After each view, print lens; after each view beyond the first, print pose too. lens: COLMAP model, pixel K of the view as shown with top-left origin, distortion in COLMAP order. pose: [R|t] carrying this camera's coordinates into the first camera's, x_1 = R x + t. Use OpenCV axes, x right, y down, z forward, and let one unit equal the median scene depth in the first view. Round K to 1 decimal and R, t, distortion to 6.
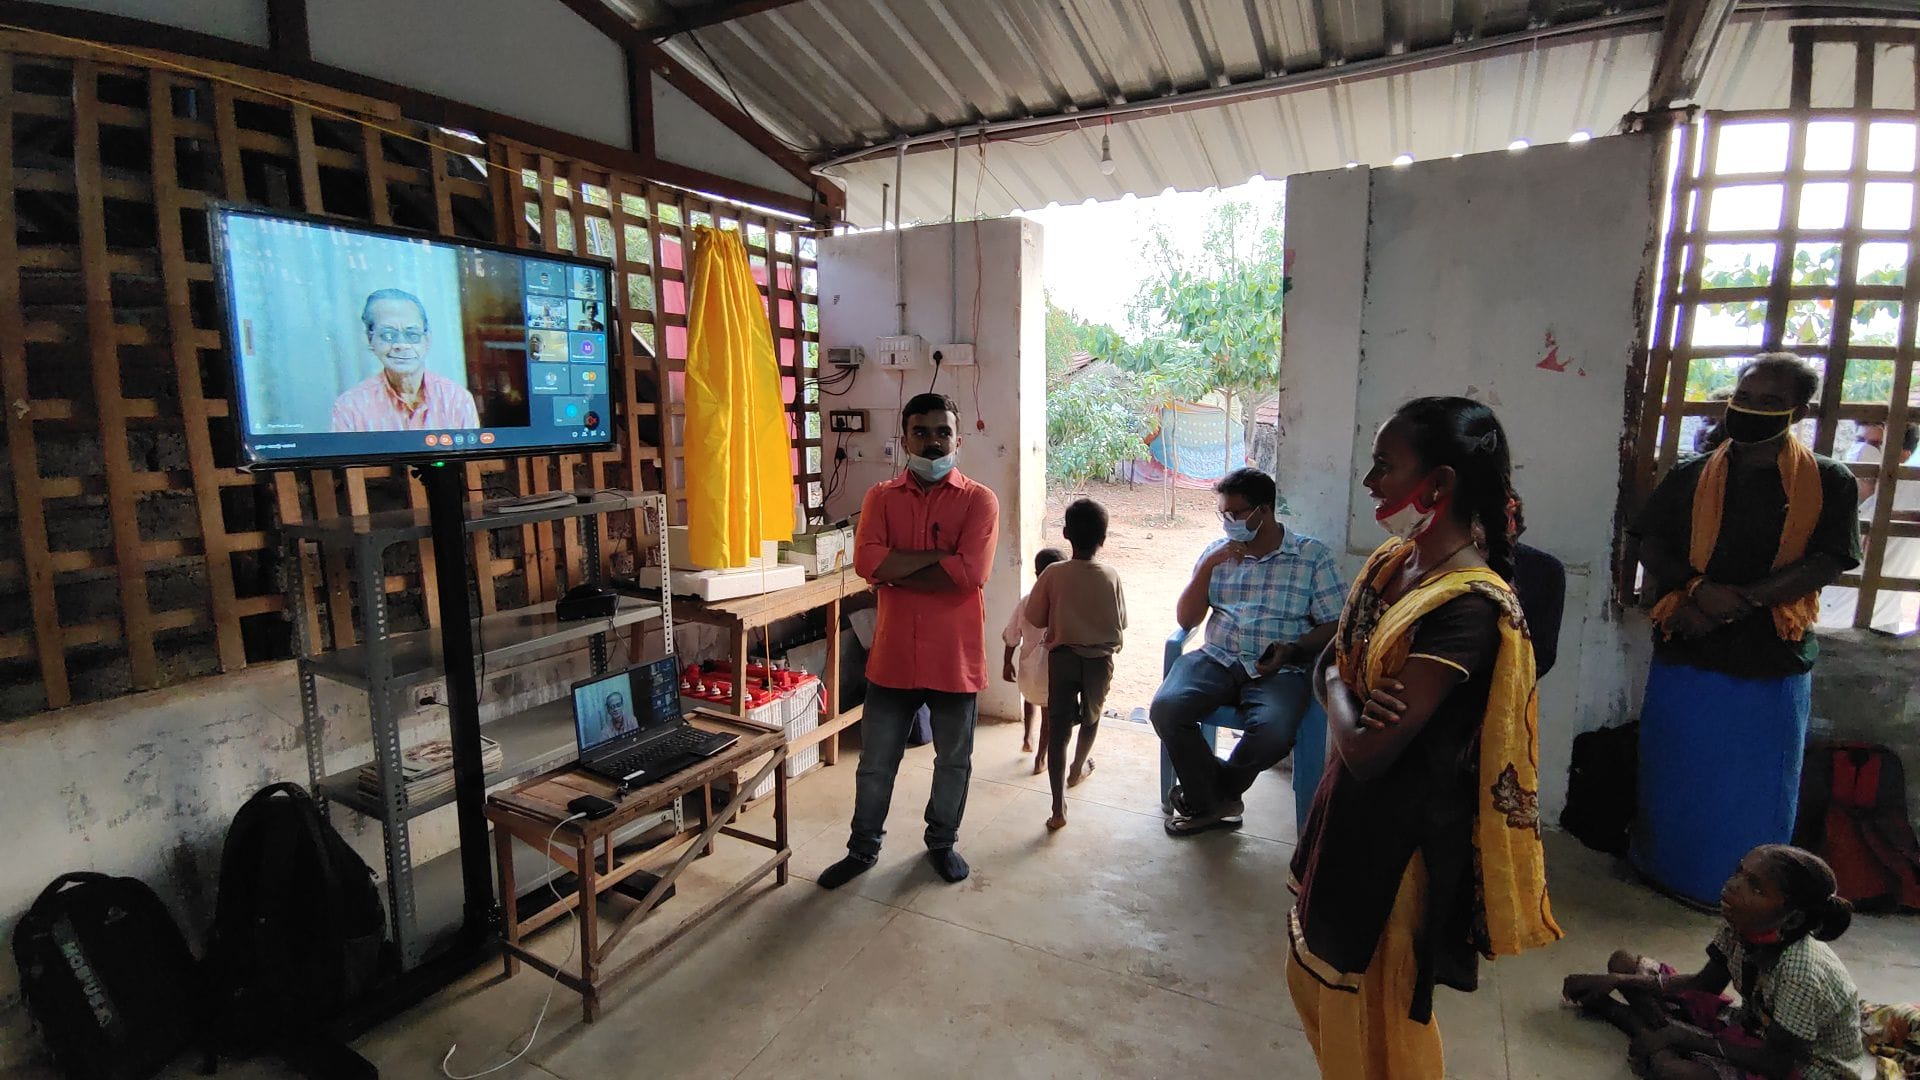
lens RADIAL K [[887.2, 0, 960.0], [0, 887.2, 540.0], [0, 0, 1]] dist [0.002434, -0.000527]
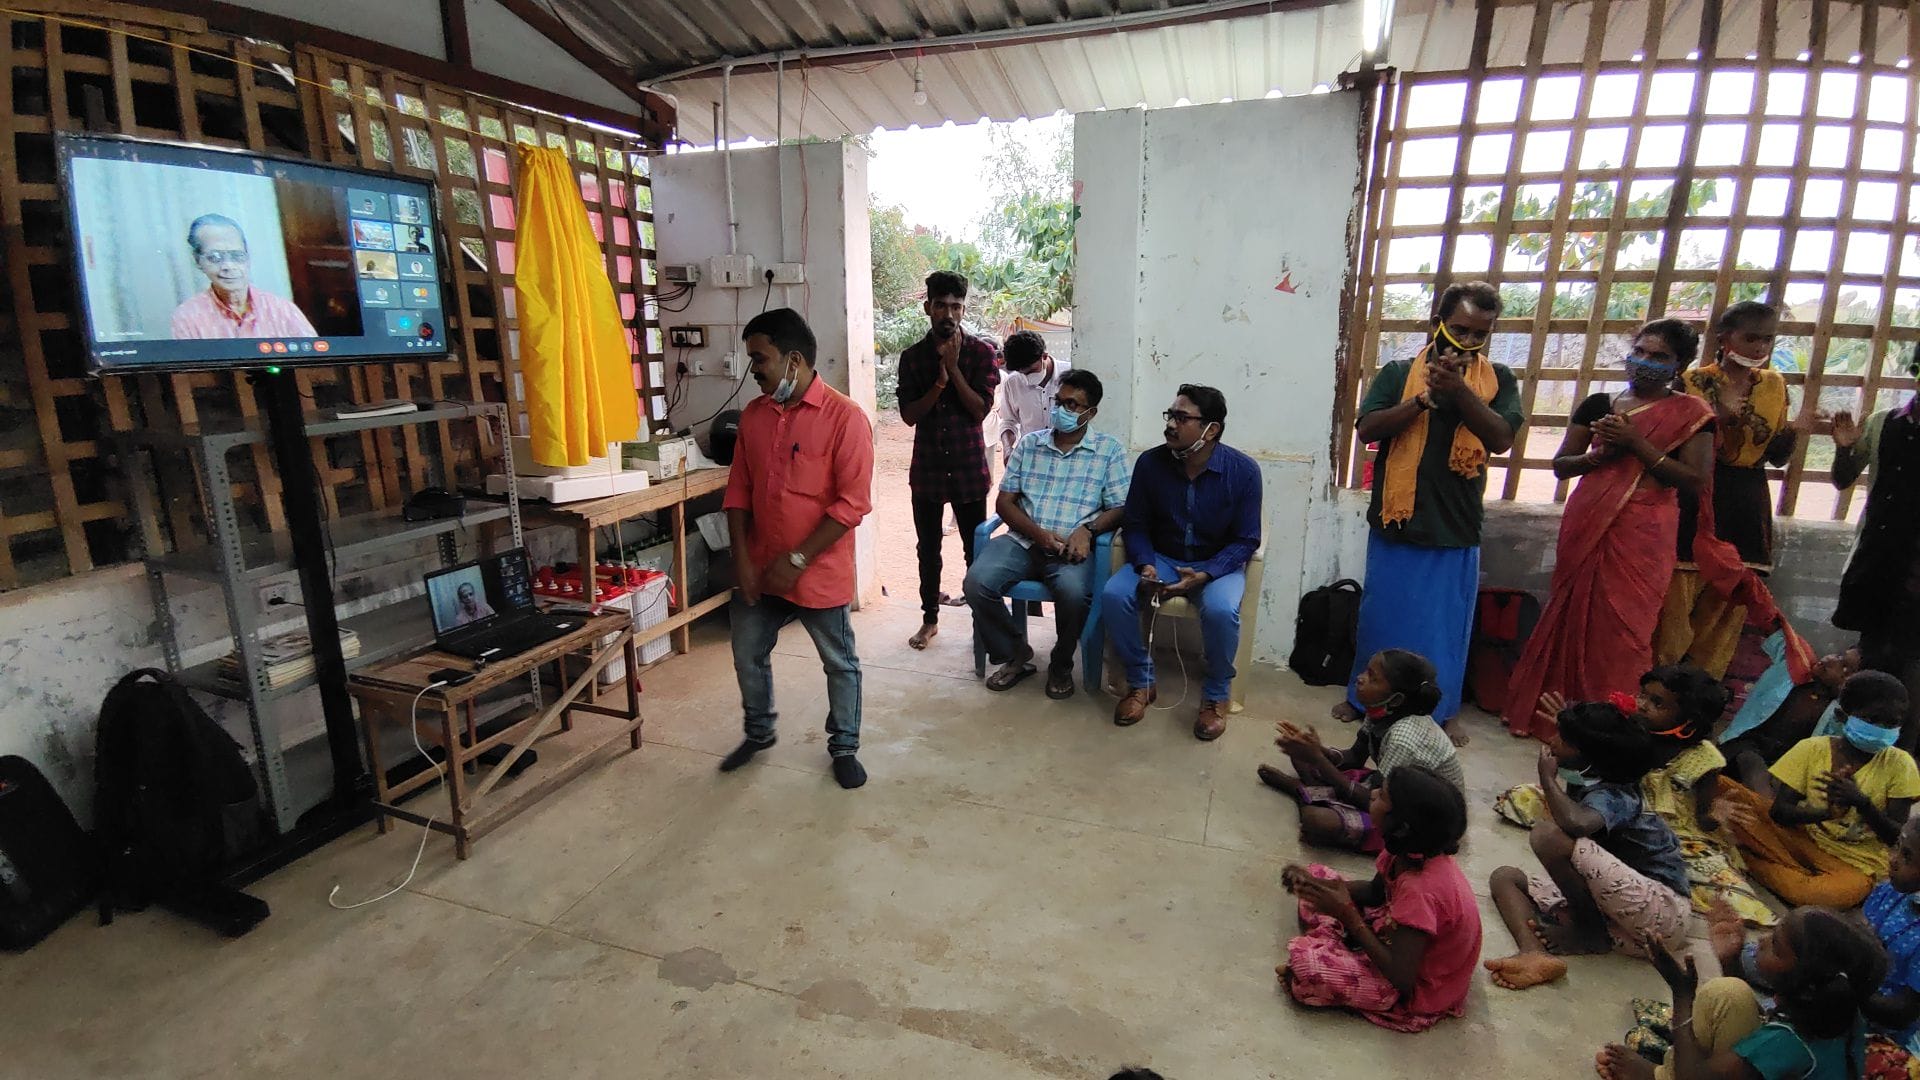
lens RADIAL K [[887.2, 0, 960.0], [0, 887.2, 540.0], [0, 0, 1]] dist [0.002434, -0.000527]
pose [[0.989911, -0.030255, 0.138425, 0.054695], [0.018066, 0.995914, 0.088478, 0.026759], [-0.140536, -0.085085, 0.986413, -0.140369]]
